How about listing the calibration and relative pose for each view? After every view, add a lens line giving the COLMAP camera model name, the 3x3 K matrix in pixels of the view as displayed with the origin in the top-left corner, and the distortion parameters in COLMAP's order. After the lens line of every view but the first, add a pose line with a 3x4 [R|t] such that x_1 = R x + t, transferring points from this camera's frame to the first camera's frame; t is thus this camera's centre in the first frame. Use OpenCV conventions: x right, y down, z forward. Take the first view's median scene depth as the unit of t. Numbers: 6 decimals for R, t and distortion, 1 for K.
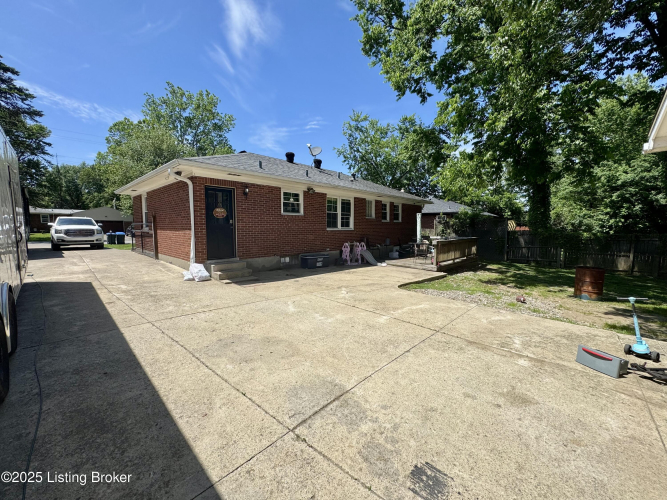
lens RADIAL K [[265.2, 0, 331.1], [0, 265.2, 246.0], [0, 0, 1]] dist [-0.003602, 0.000938]
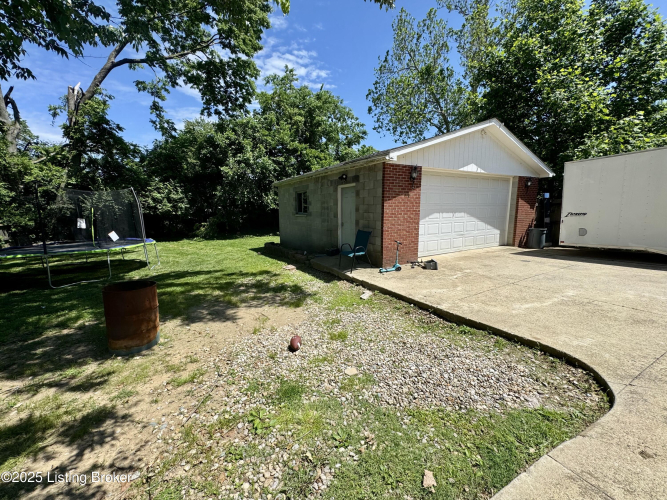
lens RADIAL K [[265.2, 0, 330.3], [0, 265.2, 249.5], [0, 0, 1]] dist [-0.003602, 0.000938]
pose [[-0.951668, -0.042787, 0.304133, 0.323654], [0.028226, 0.973873, 0.225331, -0.058877], [-0.305828, 0.223024, -0.925597, 0.915840]]
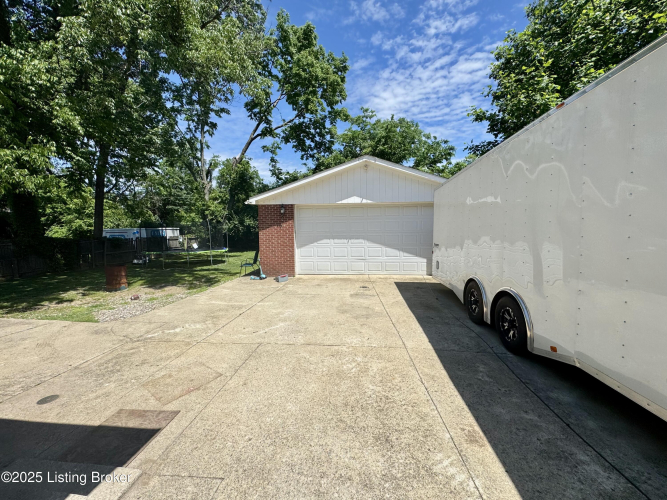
lens RADIAL K [[265.2, 0, 331.2], [0, 265.2, 249.8], [0, 0, 1]] dist [-0.003602, 0.000938]
pose [[-0.591746, -0.072059, 0.802897, -0.453110], [0.066798, 0.988188, 0.137920, -0.067925], [-0.803352, 0.135245, -0.579943, 0.617638]]
